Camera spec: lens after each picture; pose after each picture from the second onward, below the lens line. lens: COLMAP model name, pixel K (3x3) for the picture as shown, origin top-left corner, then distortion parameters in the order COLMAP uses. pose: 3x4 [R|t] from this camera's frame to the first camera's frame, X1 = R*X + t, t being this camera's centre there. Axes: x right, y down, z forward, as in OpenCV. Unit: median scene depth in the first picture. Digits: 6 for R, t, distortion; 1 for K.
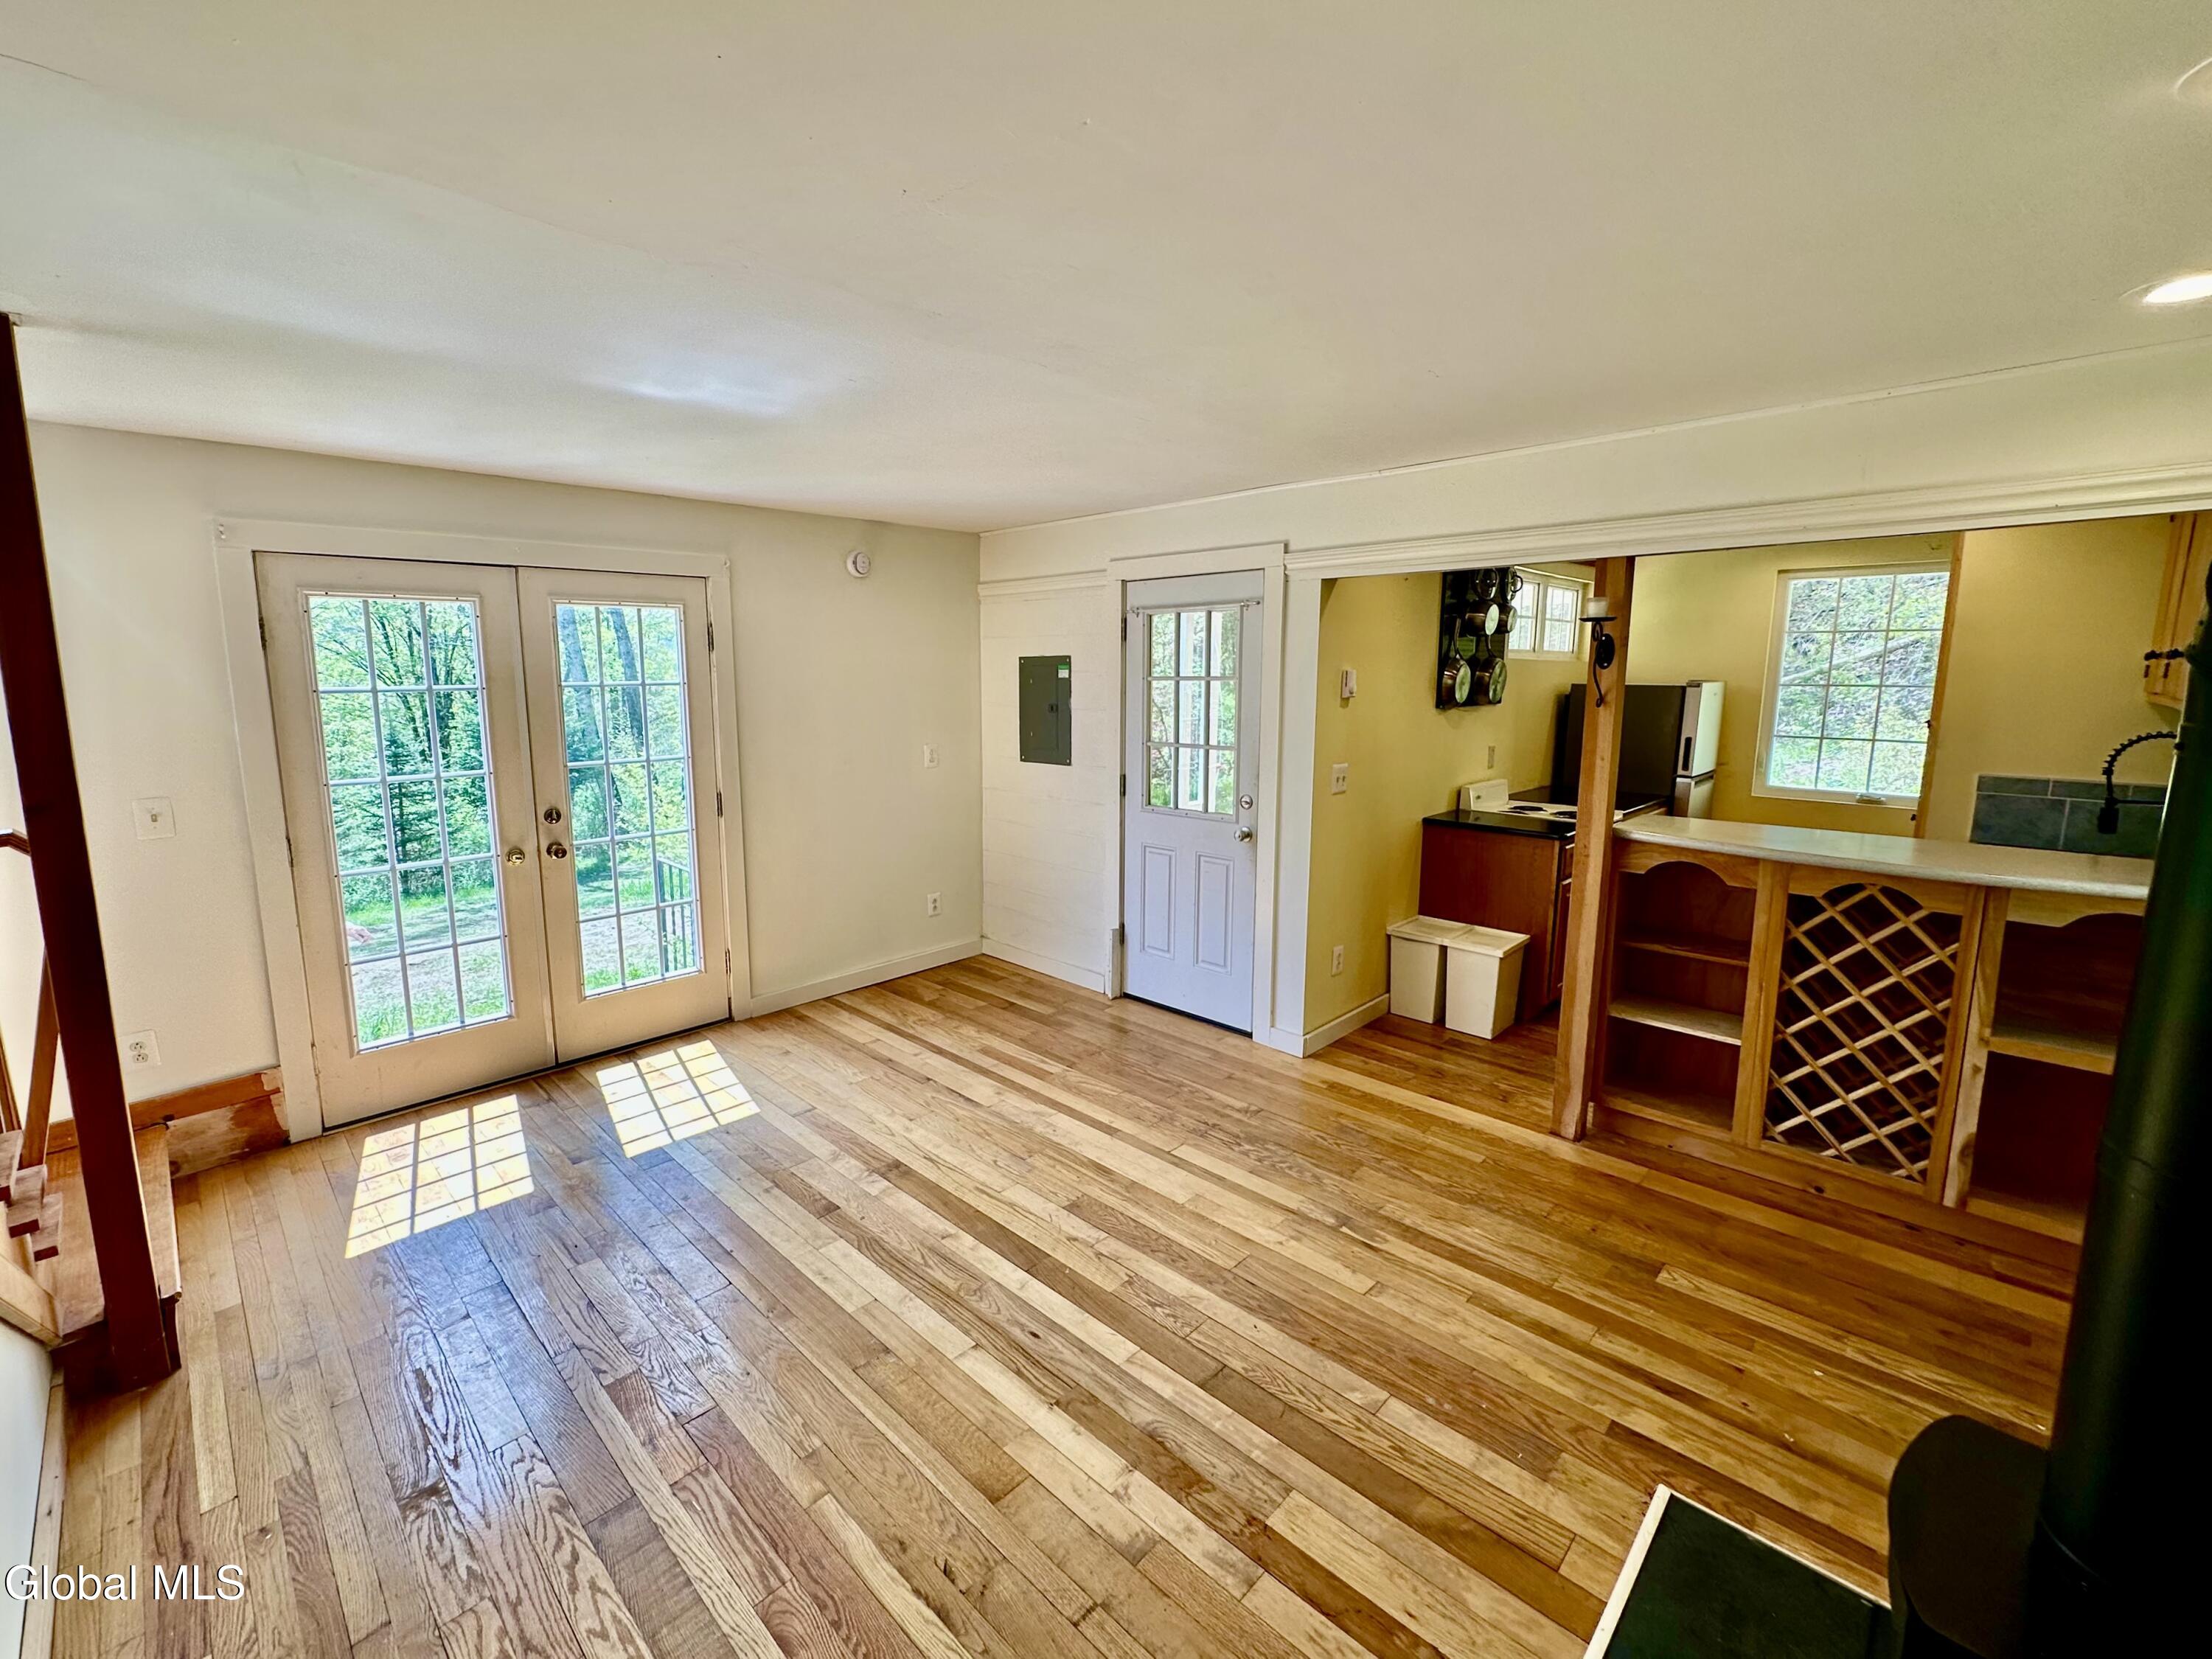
lens RADIAL K [[945.5, 0, 1026.9], [0, 945.5, 815.4], [0, 0, 1]] dist [-0.001802, -0.000008]
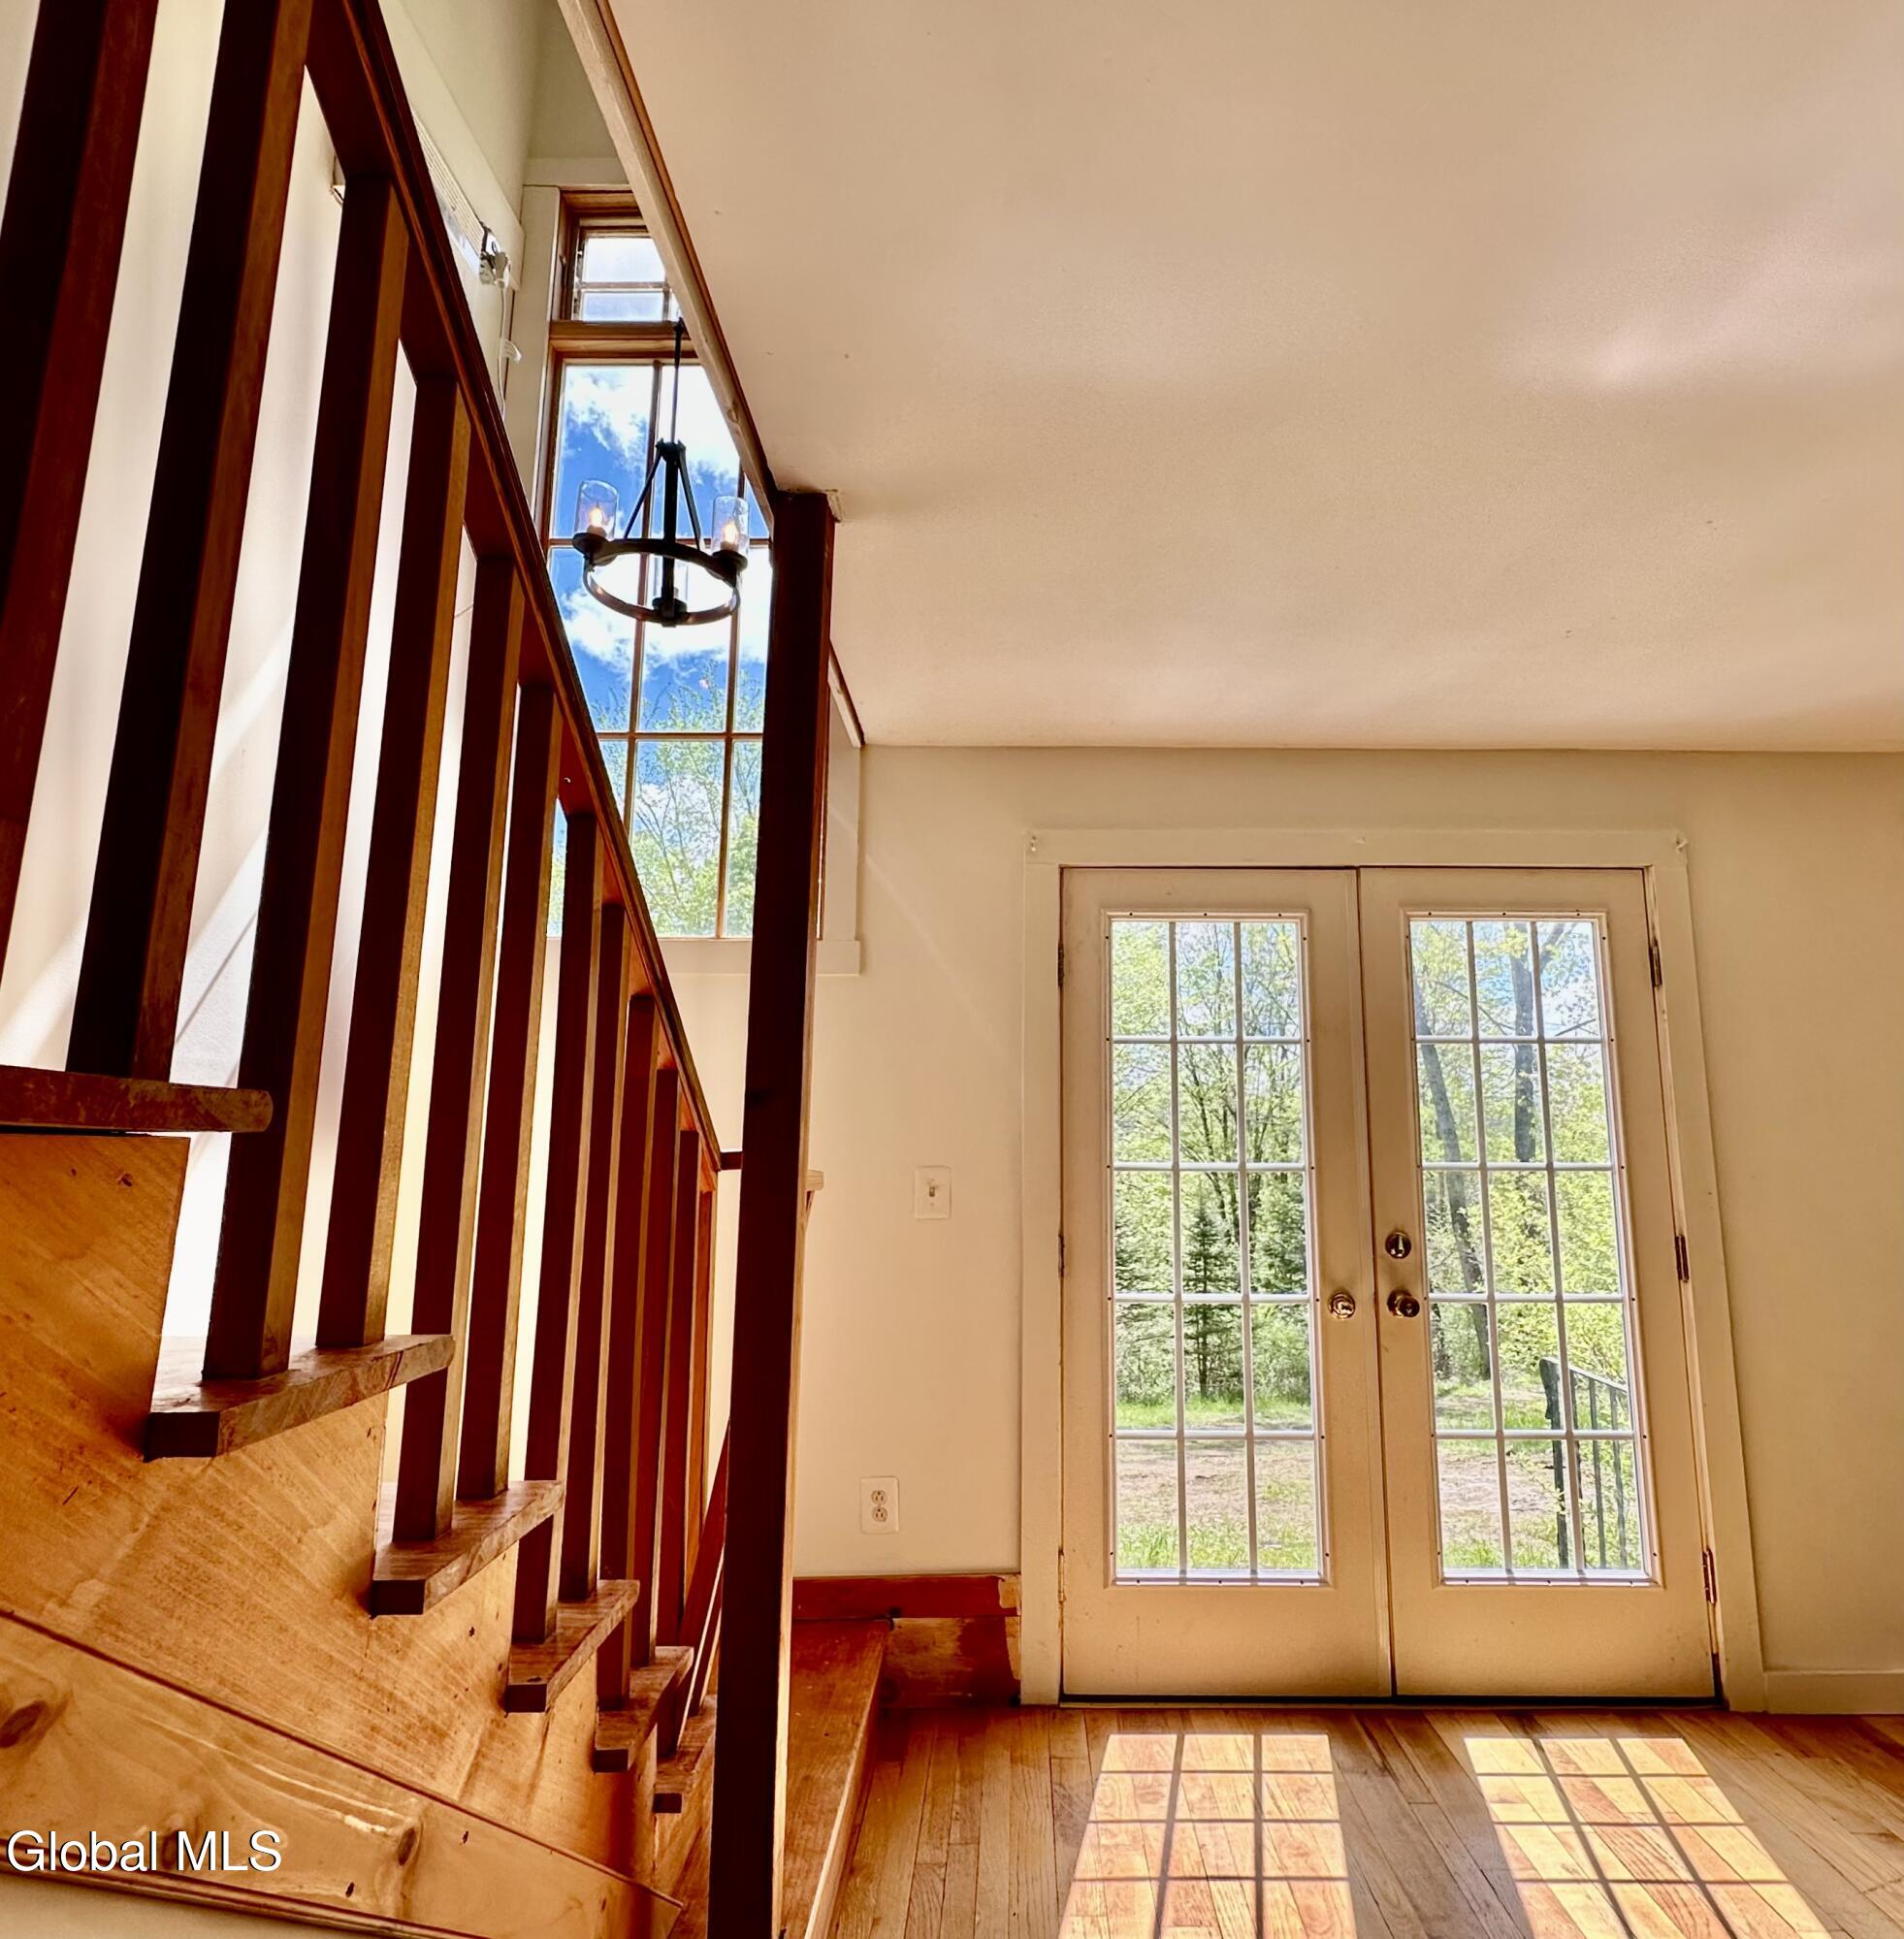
lens RADIAL K [[1113.7, 0, 1005.6], [0, 1113.7, 971.8], [0, 0, 1]] dist [-0.000290, -0.000447]
pose [[0.722287, -0.108215, -0.683075, -0.194412], [-0.115989, 0.954738, -0.273900, 0.069651], [0.681798, 0.277063, 0.677043, 0.319645]]
